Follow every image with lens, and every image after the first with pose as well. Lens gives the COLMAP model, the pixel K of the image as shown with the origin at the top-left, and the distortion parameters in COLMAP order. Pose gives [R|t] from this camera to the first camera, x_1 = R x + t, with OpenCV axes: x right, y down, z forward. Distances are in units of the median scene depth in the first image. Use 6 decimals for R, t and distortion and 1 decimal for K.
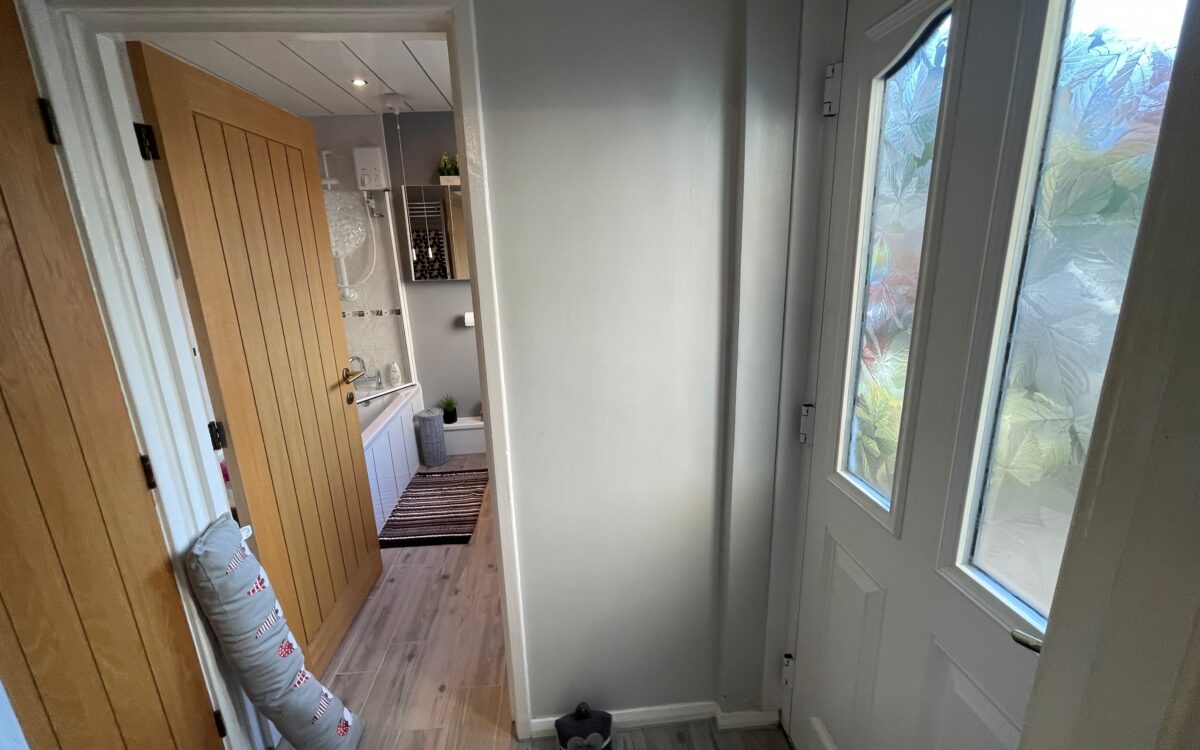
lens RADIAL K [[506.2, 0, 600.0], [0, 506.2, 375.0], [0, 0, 1]] dist [-0.001083, 0.000193]
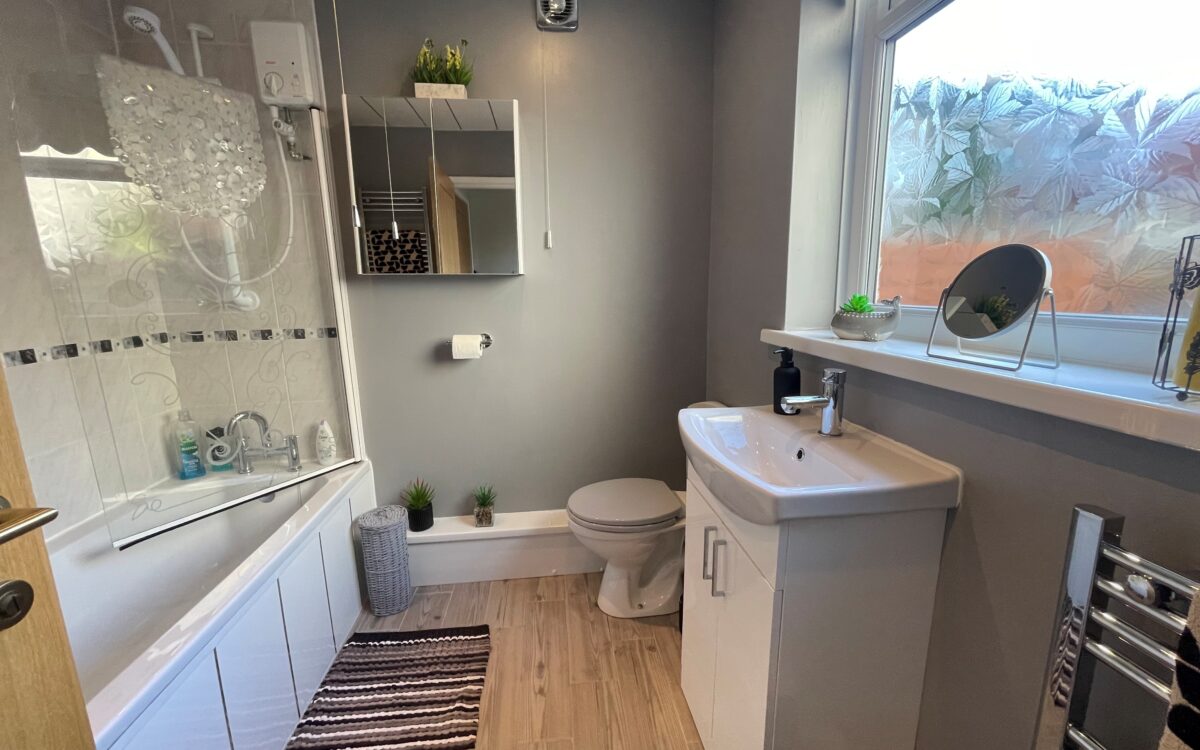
lens RADIAL K [[506.2, 0, 600.0], [0, 506.2, 375.0], [0, 0, 1]] dist [-0.001083, 0.000193]
pose [[0.999672, 0.010444, 0.023397, -0.116246], [-0.008507, 0.996645, -0.081402, -0.034443], [-0.024169, 0.081176, 0.996407, 0.438172]]
